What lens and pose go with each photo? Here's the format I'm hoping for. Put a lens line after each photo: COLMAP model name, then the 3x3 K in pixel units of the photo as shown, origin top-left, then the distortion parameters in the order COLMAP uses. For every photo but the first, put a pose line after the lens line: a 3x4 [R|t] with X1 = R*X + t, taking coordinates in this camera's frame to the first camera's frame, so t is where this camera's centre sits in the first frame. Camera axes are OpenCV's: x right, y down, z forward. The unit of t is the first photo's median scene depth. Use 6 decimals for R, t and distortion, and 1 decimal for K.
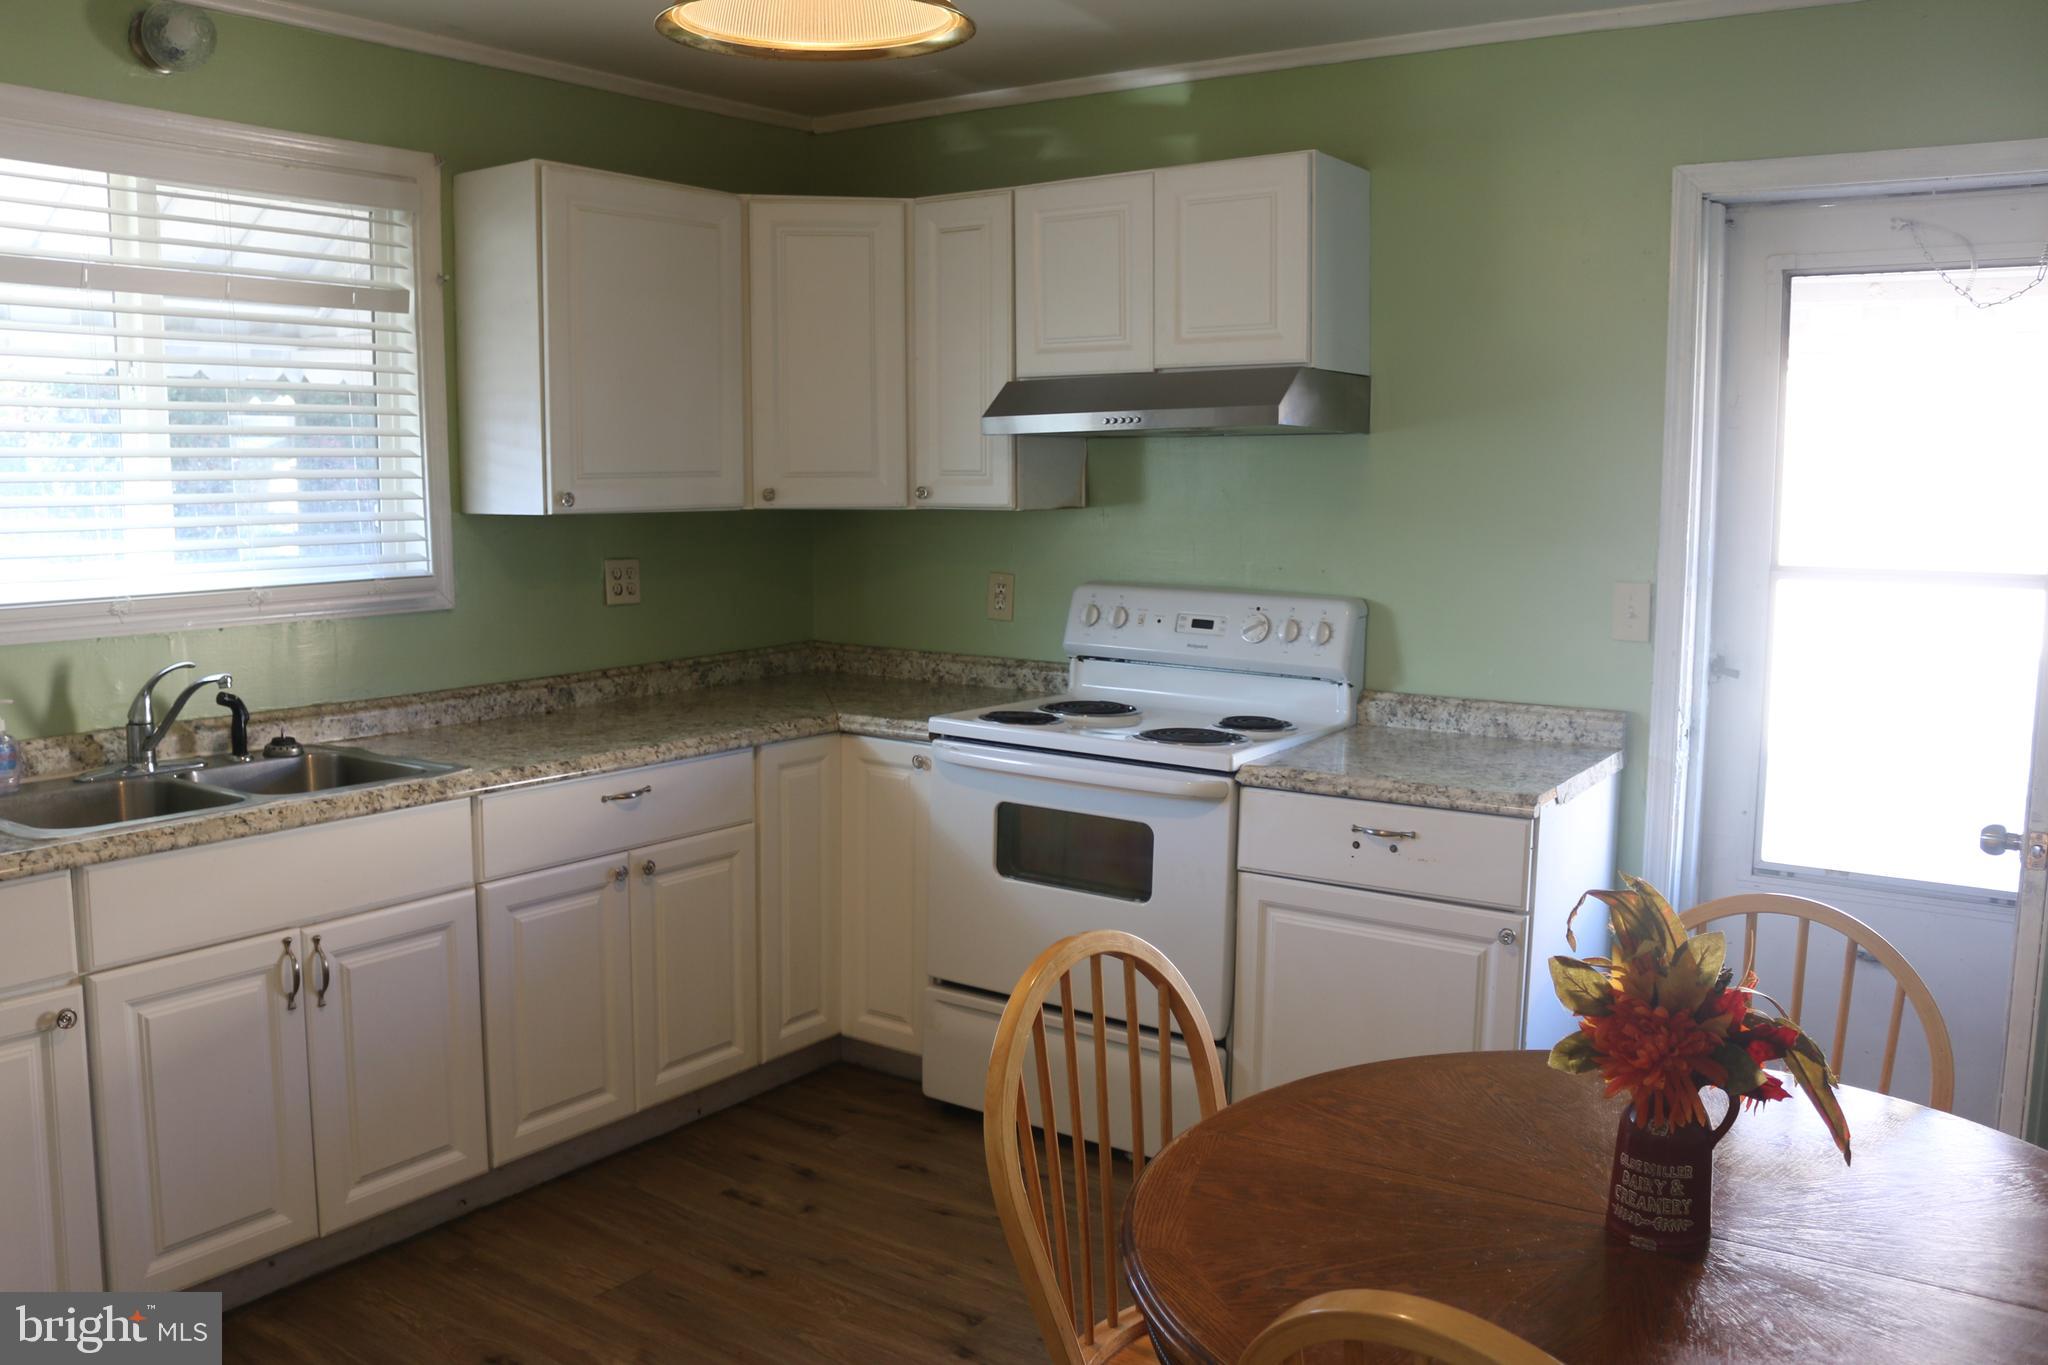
lens RADIAL K [[1683.6, 0, 1007.8], [0, 1683.6, 688.5], [0, 0, 1]] dist [-0.157257, 0.126470]
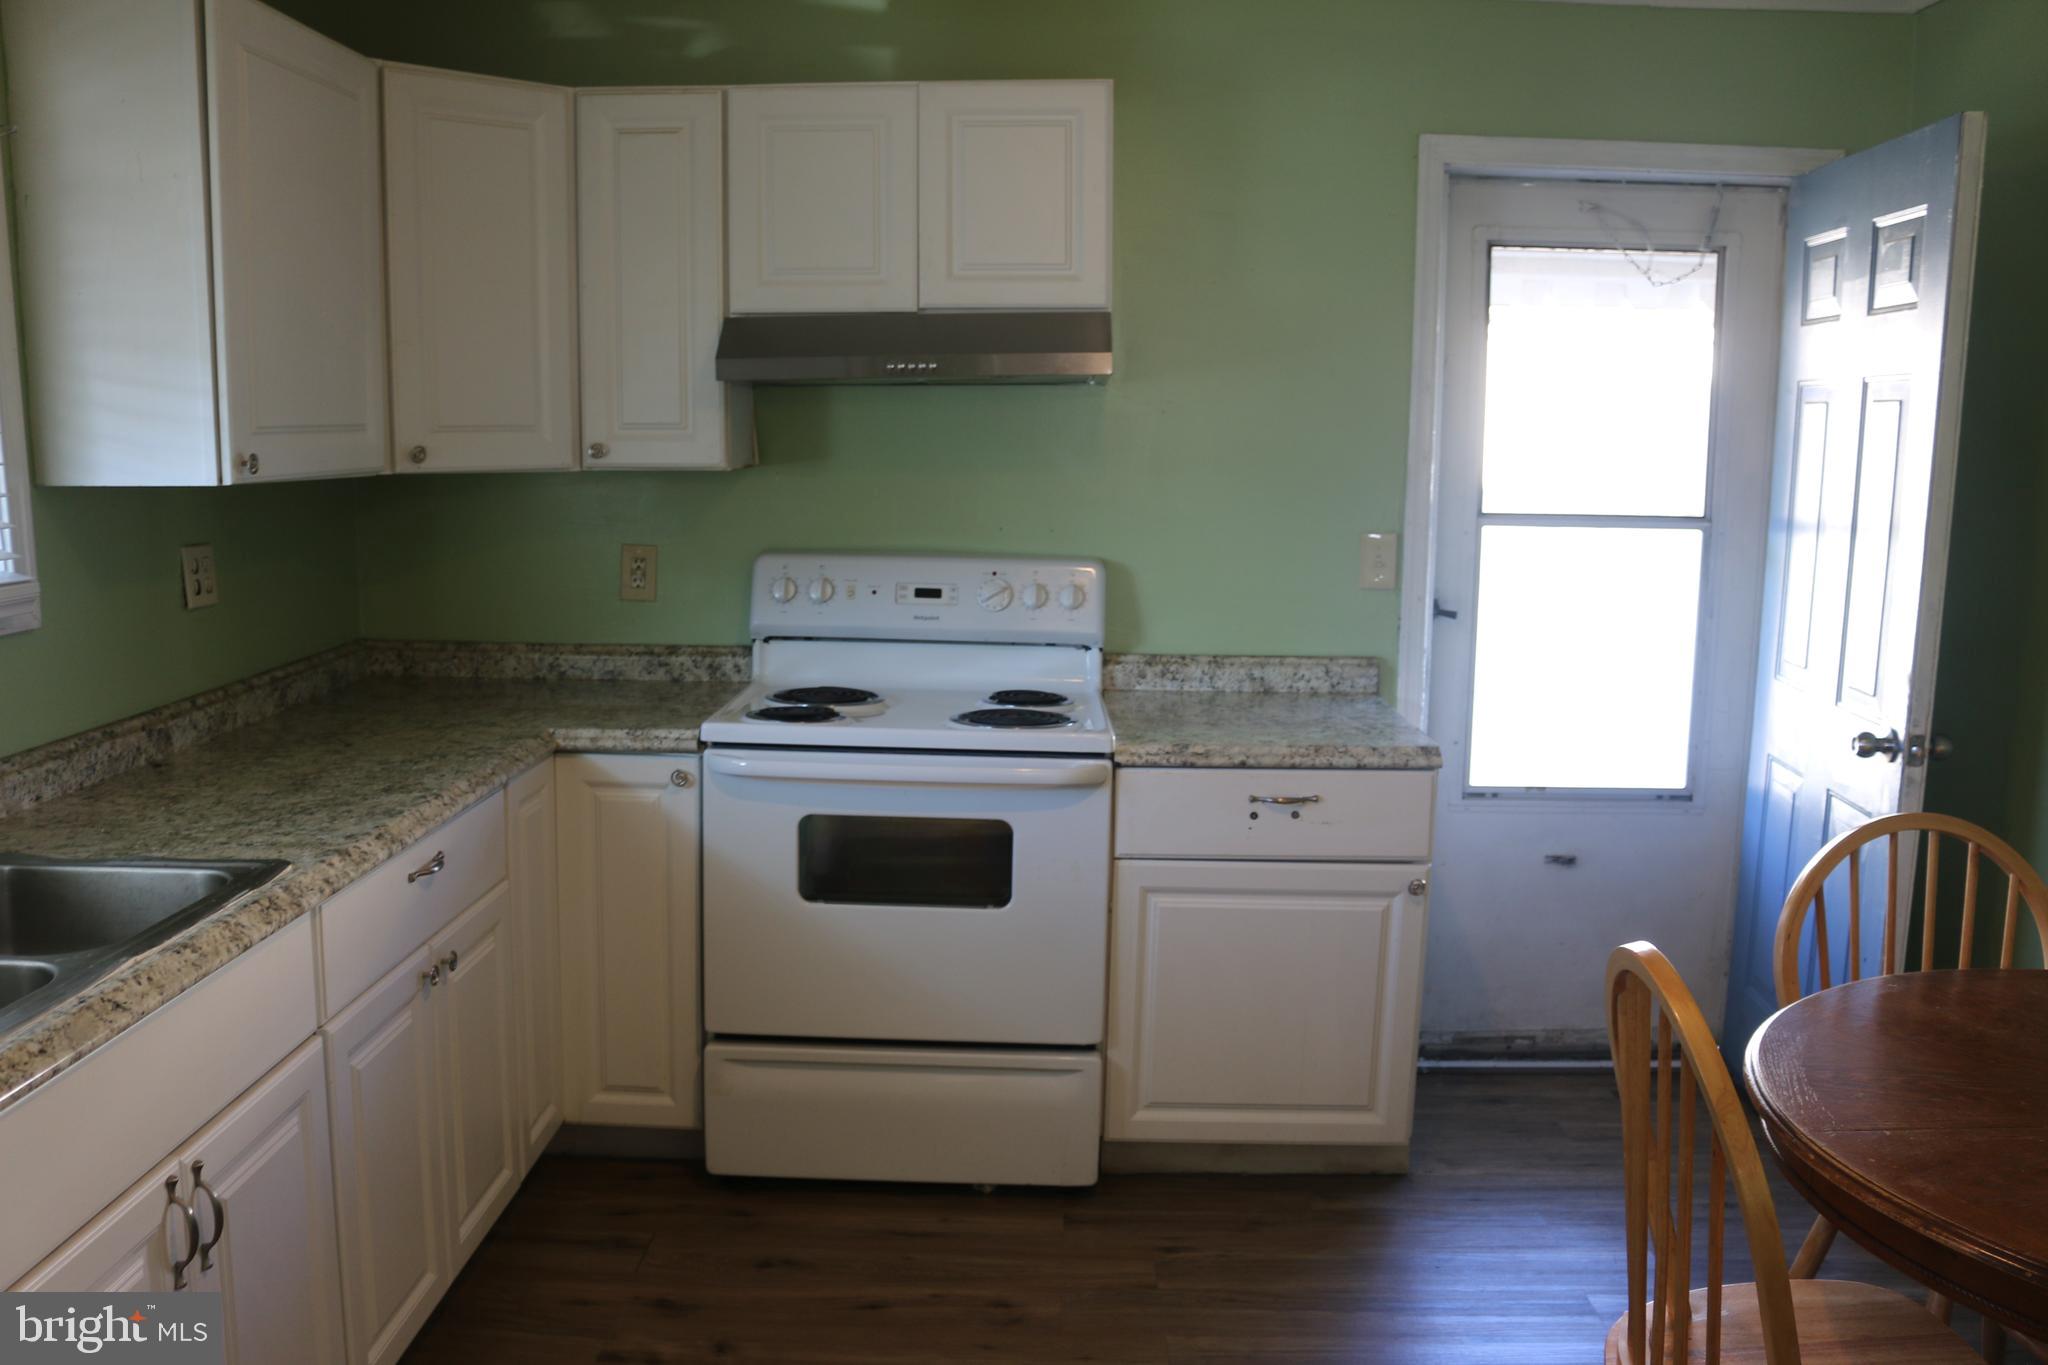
lens RADIAL K [[1683.6, 0, 1014.7], [0, 1683.6, 678.0], [0, 0, 1]] dist [-0.157257, 0.126470]
pose [[0.830382, -0.077287, 0.551808, -0.389239], [0.063539, 0.997008, 0.044026, -0.033091], [-0.553560, -0.001497, 0.832808, 0.244213]]
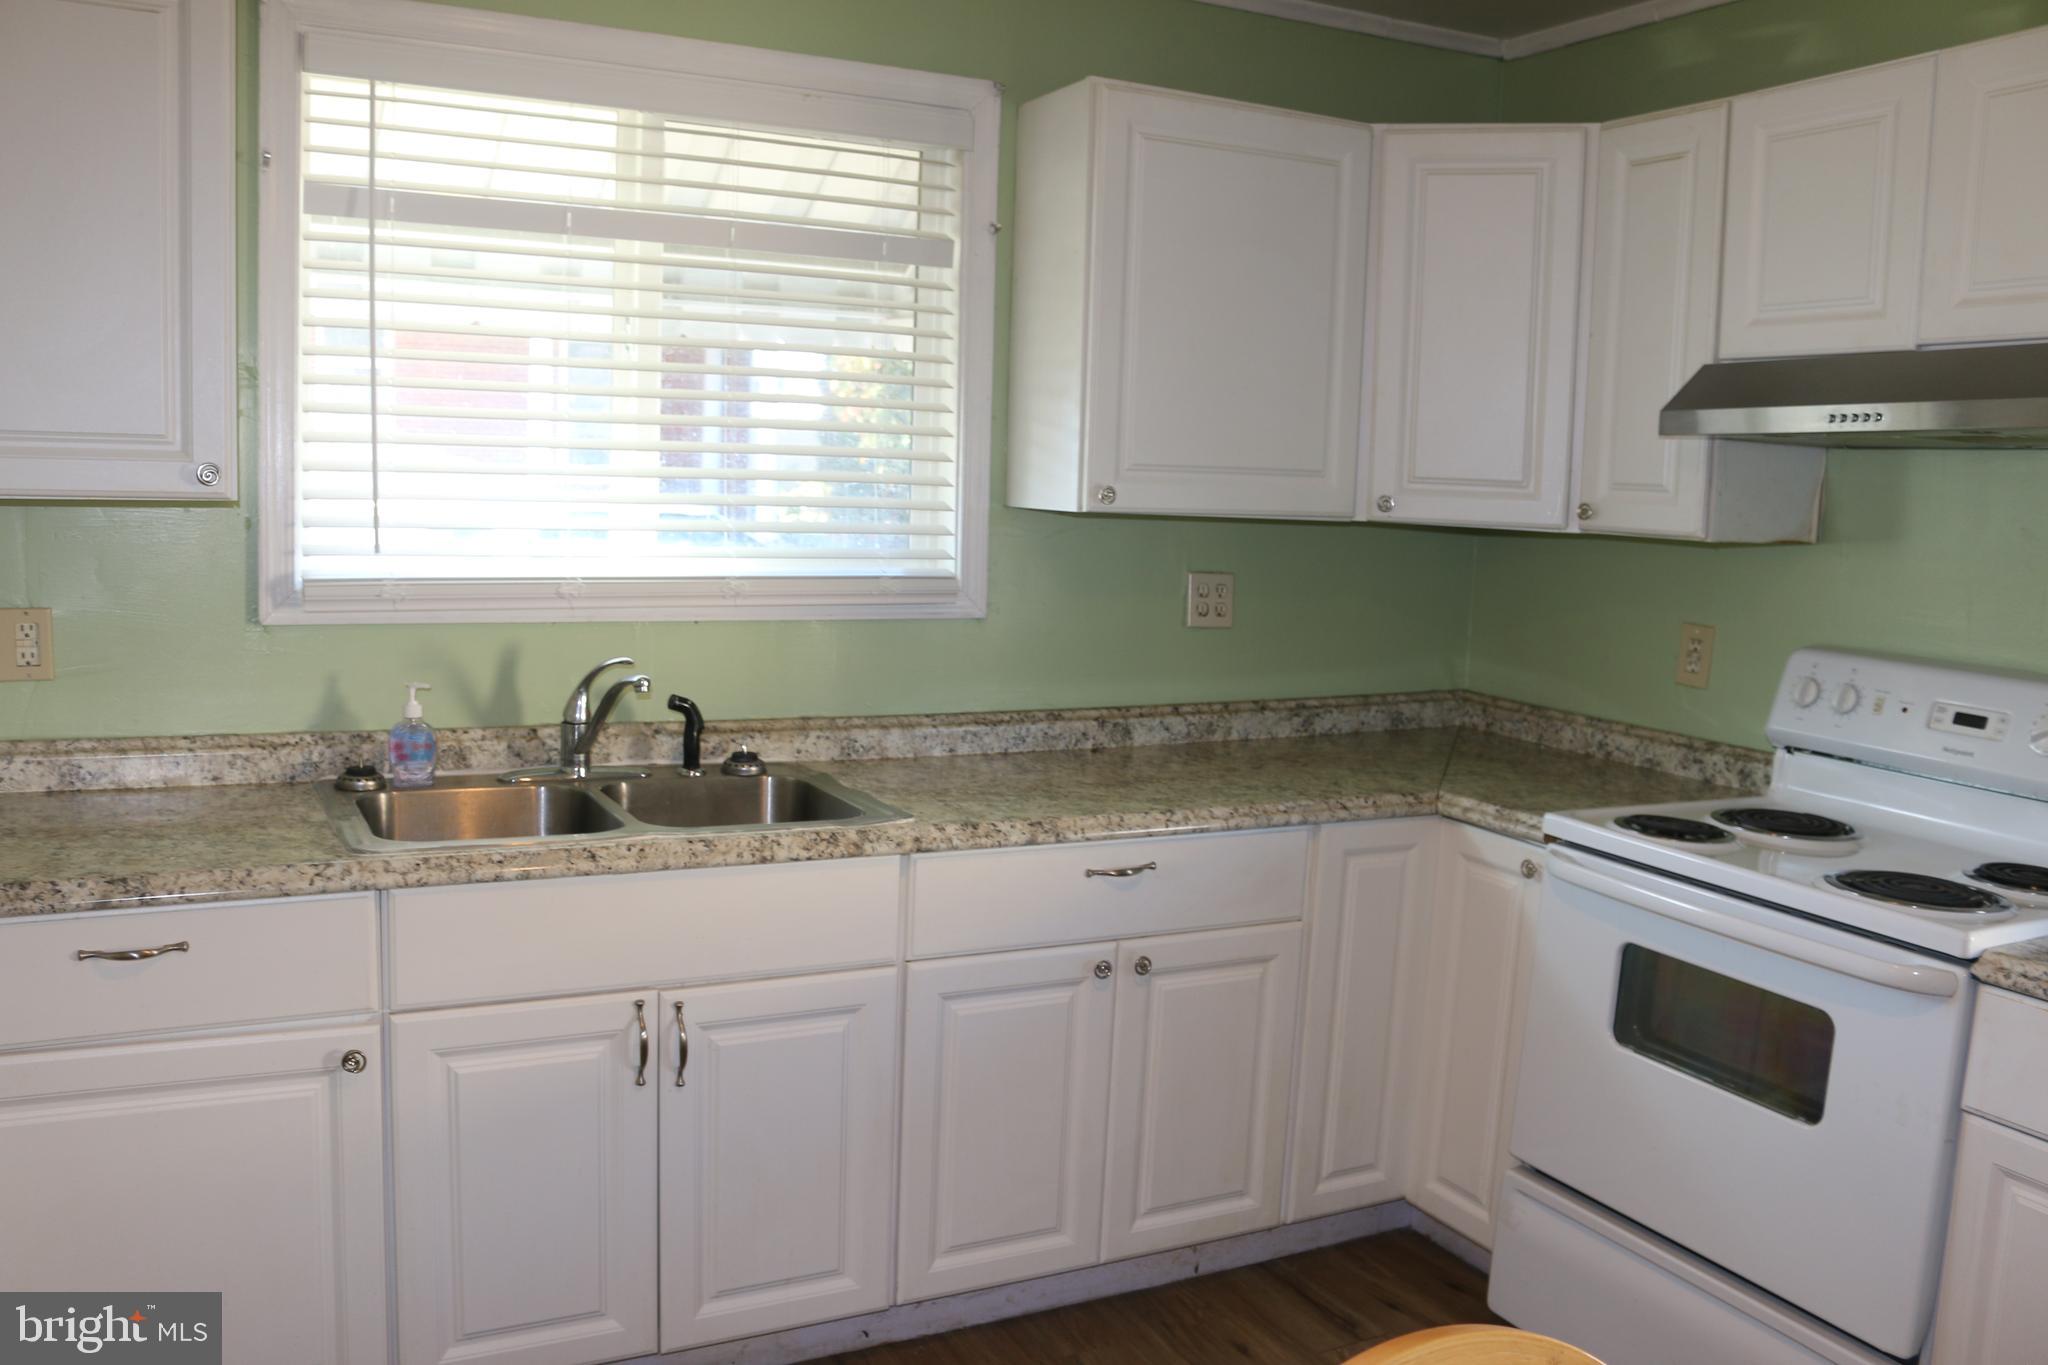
lens RADIAL K [[1683.6, 0, 1023.8], [0, 1683.6, 681.7], [0, 0, 1]] dist [-0.157257, 0.126470]
pose [[0.887099, 0.086994, -0.453306, 0.079218], [-0.092849, 0.995636, 0.009373, -0.027120], [0.452143, 0.033774, 0.891306, 0.258192]]
